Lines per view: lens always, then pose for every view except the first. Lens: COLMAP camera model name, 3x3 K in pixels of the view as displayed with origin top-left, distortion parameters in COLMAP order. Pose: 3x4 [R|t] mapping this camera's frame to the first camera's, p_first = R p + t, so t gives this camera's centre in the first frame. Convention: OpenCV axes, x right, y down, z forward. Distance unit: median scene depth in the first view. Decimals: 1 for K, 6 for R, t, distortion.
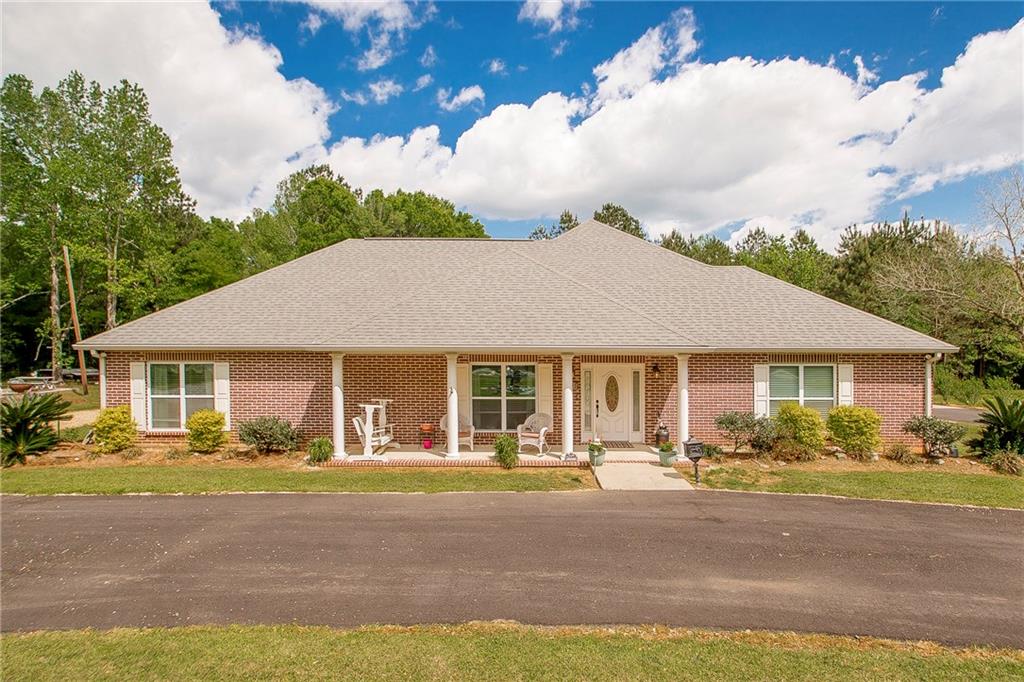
lens RADIAL K [[542.6, 0, 512.0], [0, 542.6, 341.0], [0, 0, 1]] dist [0.022949, -0.020798]
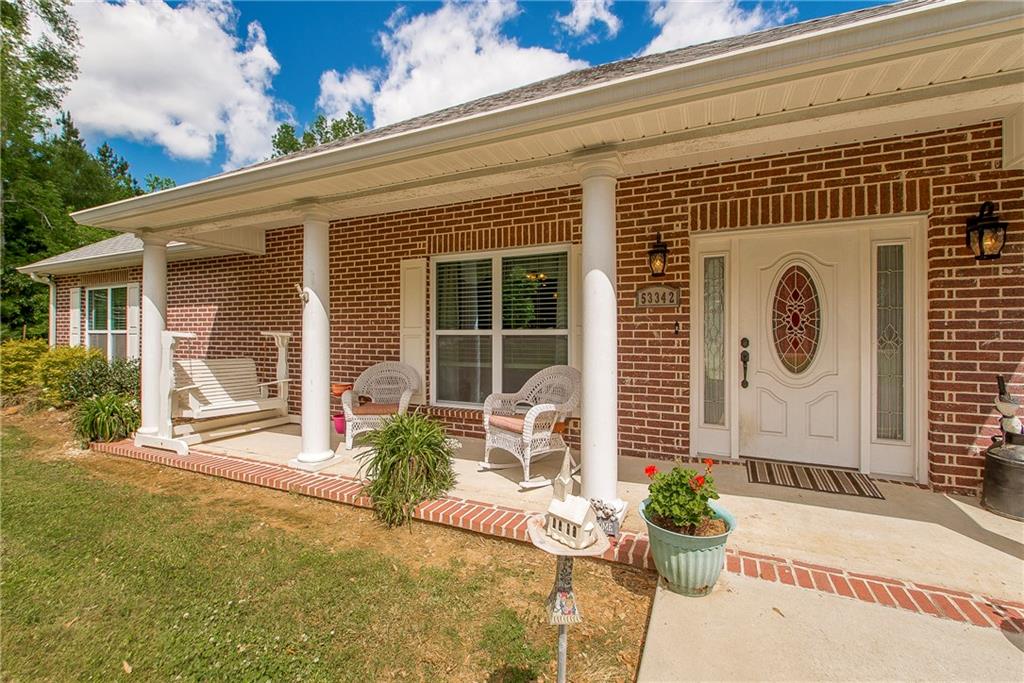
lens RADIAL K [[446.0, 0, 493.9], [0, 446.0, 337.5], [0, 0, 1]] dist [0.000018, -0.000197]
pose [[0.896013, 0.000037, -0.444027, 0.141354], [0.002403, 0.999985, 0.004934, 0.107545], [0.444020, -0.005488, 0.896000, 0.681712]]
